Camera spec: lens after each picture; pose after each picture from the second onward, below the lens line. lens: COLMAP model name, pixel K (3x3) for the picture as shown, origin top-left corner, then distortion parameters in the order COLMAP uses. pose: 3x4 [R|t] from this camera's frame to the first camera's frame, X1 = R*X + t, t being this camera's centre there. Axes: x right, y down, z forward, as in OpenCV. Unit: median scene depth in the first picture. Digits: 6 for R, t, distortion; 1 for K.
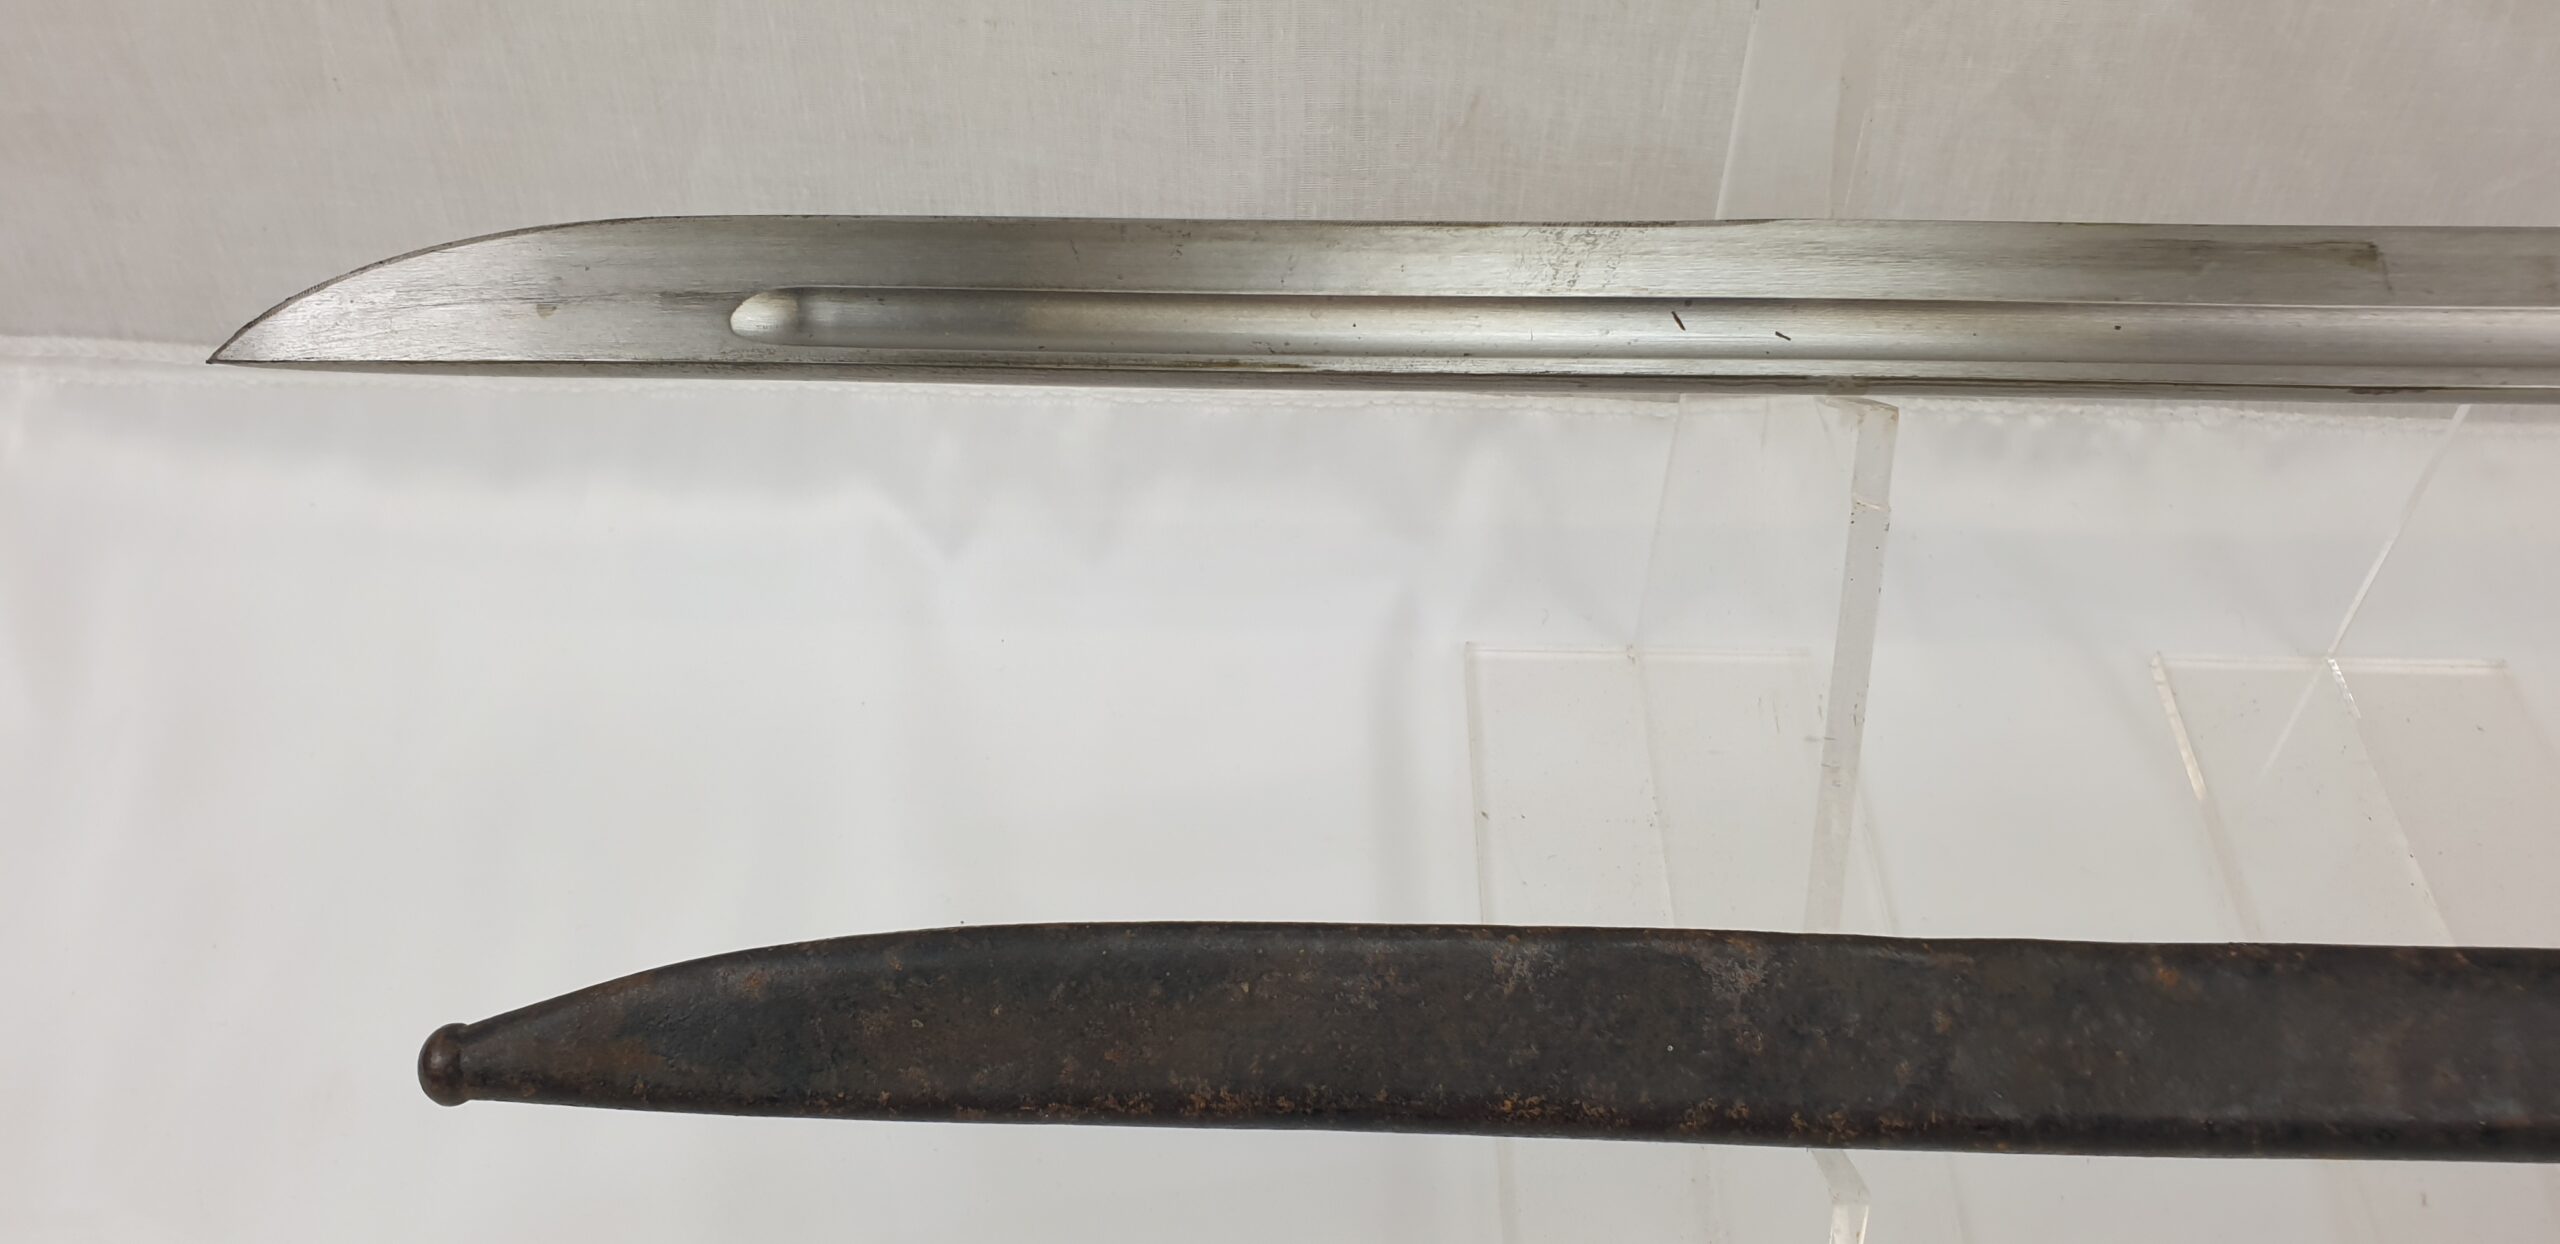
lens RADIAL K [[1896.0, 0, 1260.7], [0, 1896.0, 594.2], [0, 0, 1]] dist [0.002872, -0.027900]
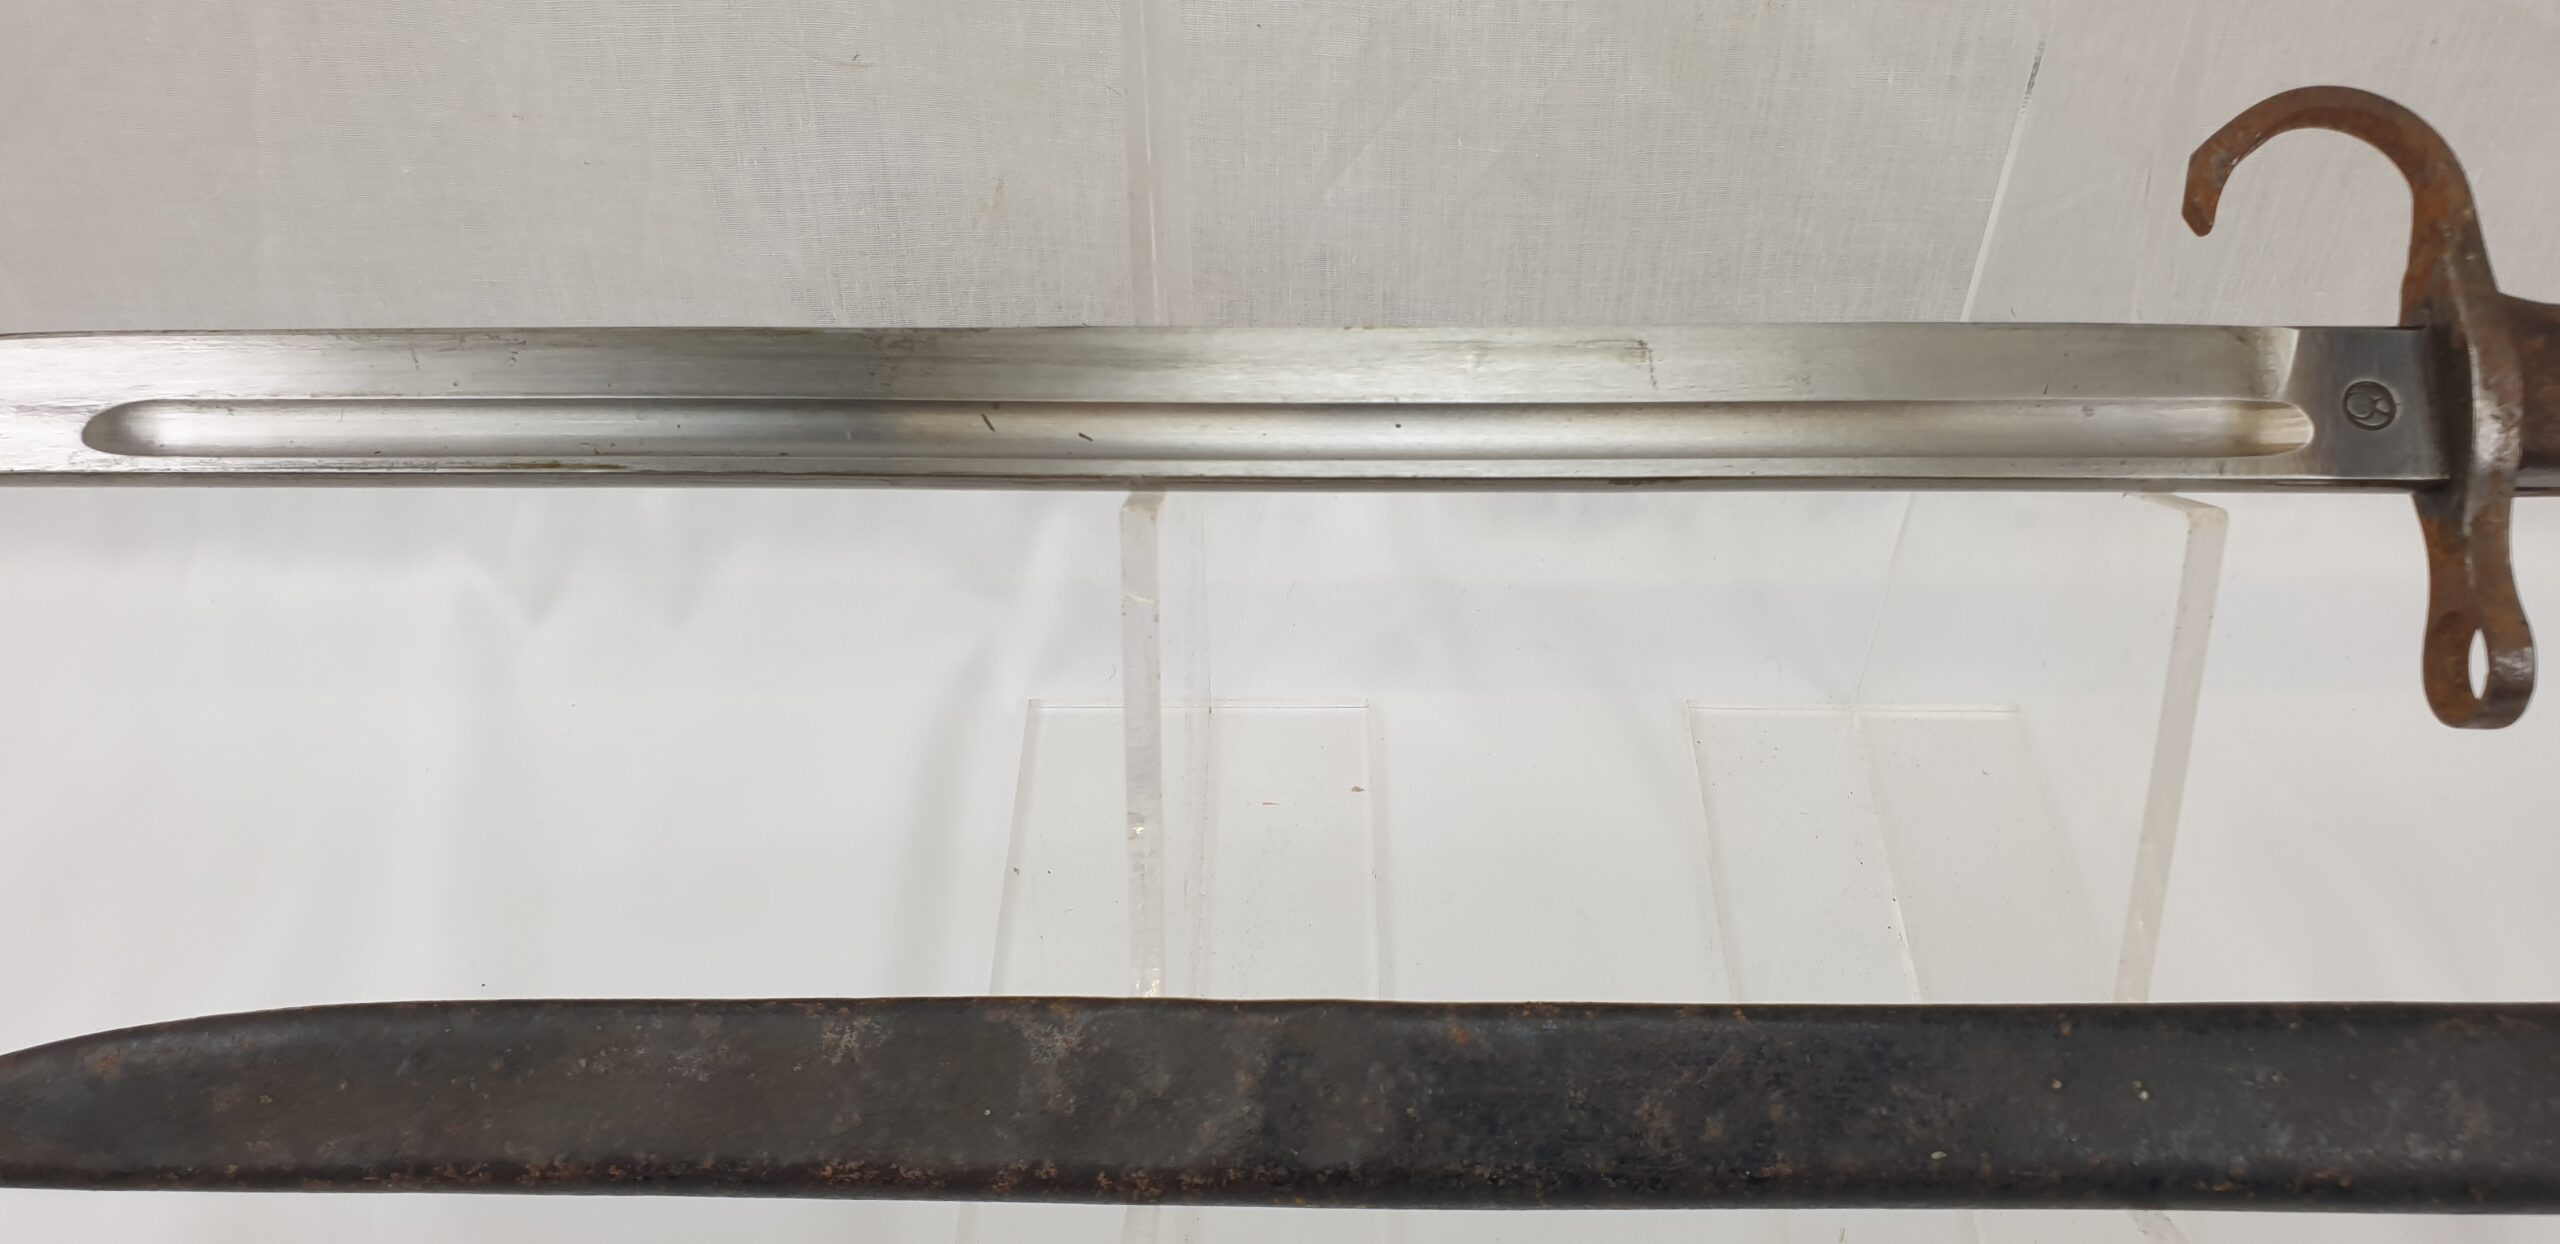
lens RADIAL K [[1896.0, 0, 1285.4], [0, 1896.0, 563.2], [0, 0, 1]] dist [0.002872, -0.027900]
pose [[0.999812, -0.013111, 0.014308, 0.368940], [0.013403, 0.999699, -0.020551, -0.040171], [-0.014034, 0.020739, 0.999686, -0.057798]]
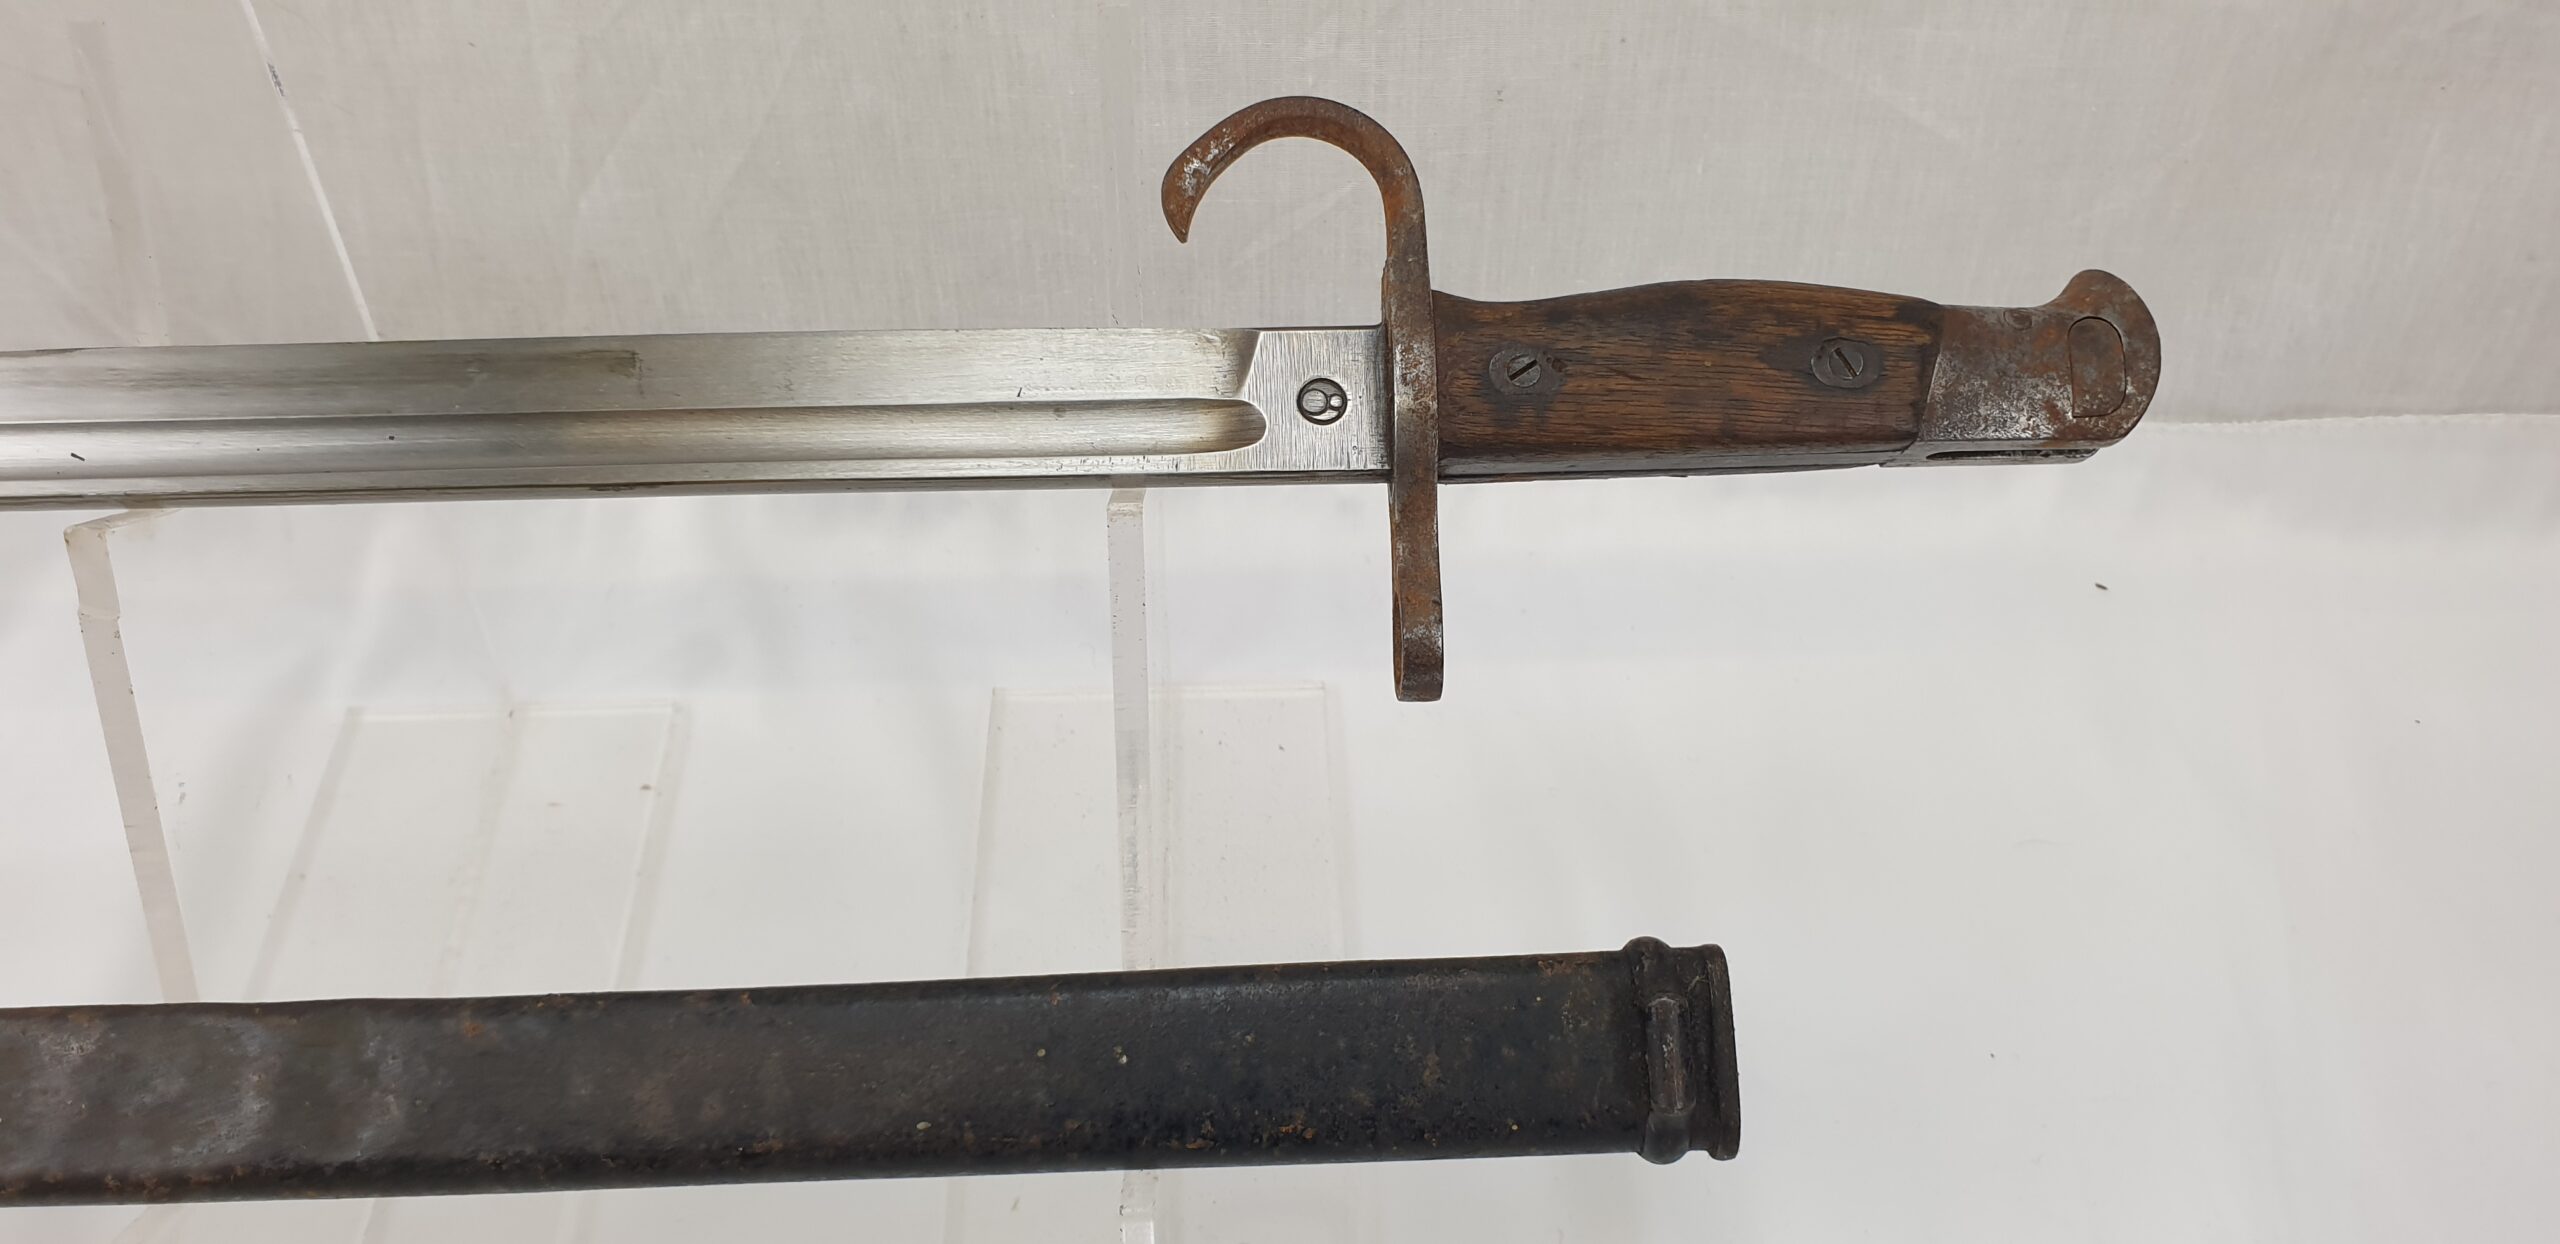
lens RADIAL K [[1896.0, 0, 1260.5], [0, 1896.0, 574.3], [0, 0, 1]] dist [0.002872, -0.027900]
pose [[0.996955, -0.041146, 0.066242, 0.867064], [0.041574, 0.999122, -0.005102, -0.035438], [-0.065974, 0.007840, 0.997791, -0.121432]]
